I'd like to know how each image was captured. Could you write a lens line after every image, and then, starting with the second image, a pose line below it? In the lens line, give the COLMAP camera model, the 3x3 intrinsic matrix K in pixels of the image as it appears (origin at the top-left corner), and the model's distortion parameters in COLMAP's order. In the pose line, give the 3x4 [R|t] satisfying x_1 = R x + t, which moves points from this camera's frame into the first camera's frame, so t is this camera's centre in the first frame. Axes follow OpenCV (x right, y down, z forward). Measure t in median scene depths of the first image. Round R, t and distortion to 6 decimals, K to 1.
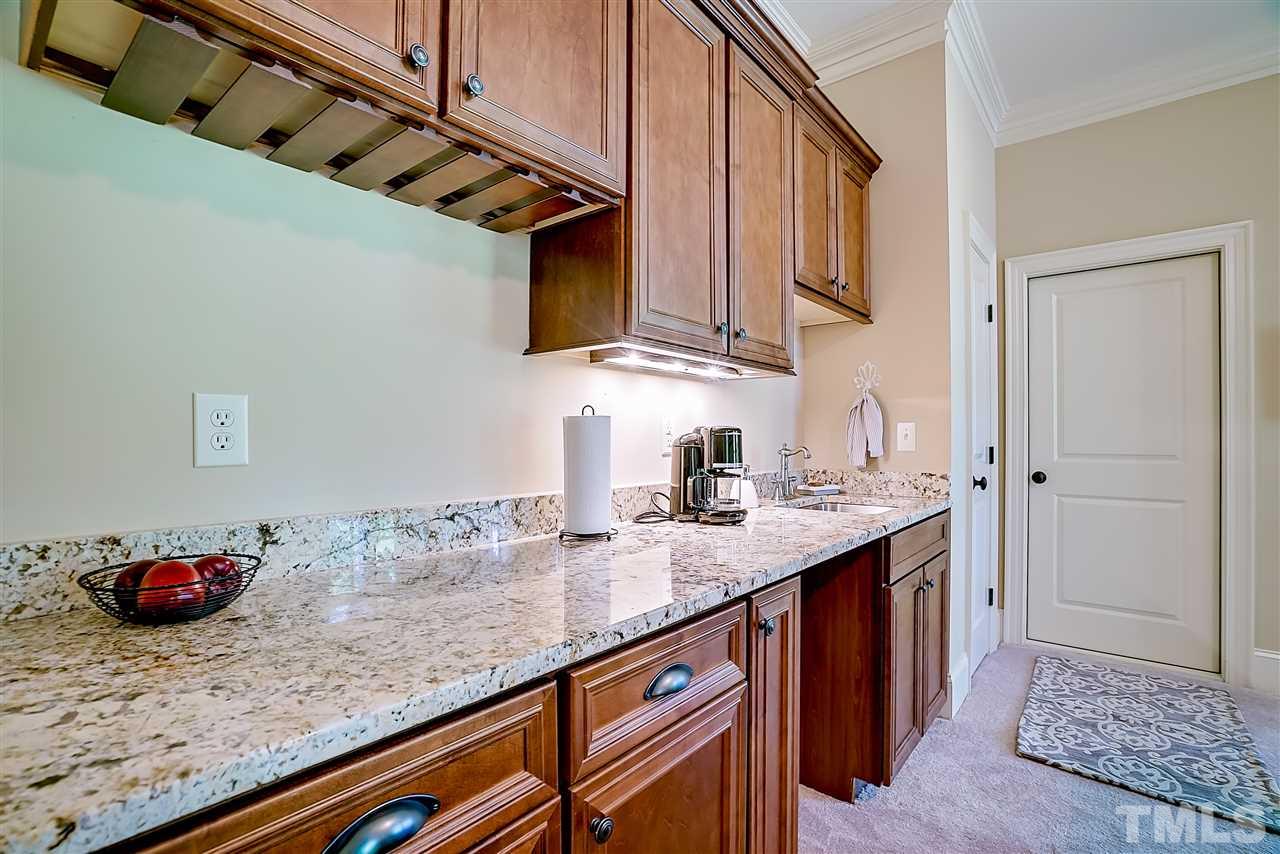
lens RADIAL K [[587.5, 0, 637.3], [0, 587.5, 434.8], [0, 0, 1]] dist [-0.054584, 0.019104]
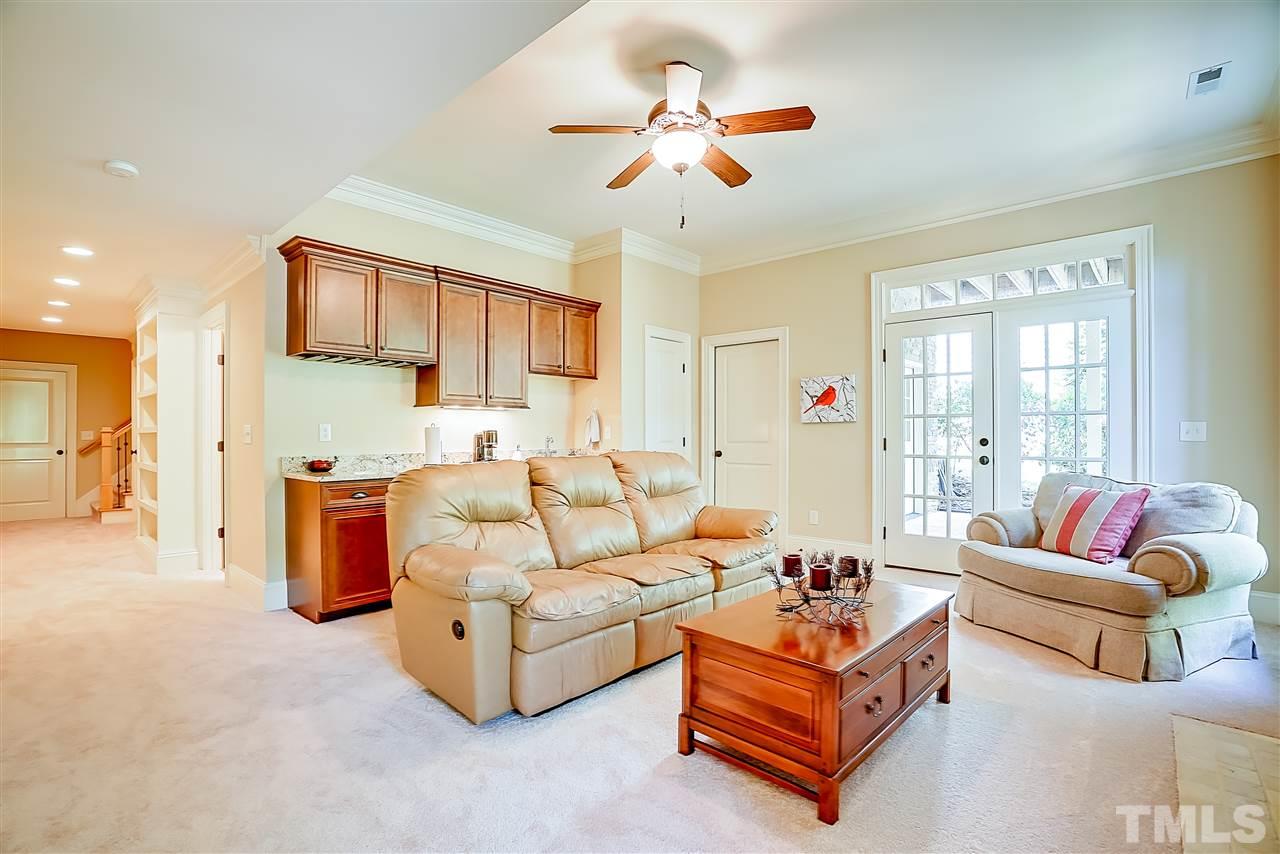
lens RADIAL K [[587.5, 0, 637.3], [0, 587.5, 434.8], [0, 0, 1]] dist [-0.054584, 0.019104]
pose [[0.998258, -0.005314, -0.058753, 1.100549], [0.005753, 0.999957, 0.007302, -0.007640], [0.058711, -0.007627, 0.998246, -1.894943]]
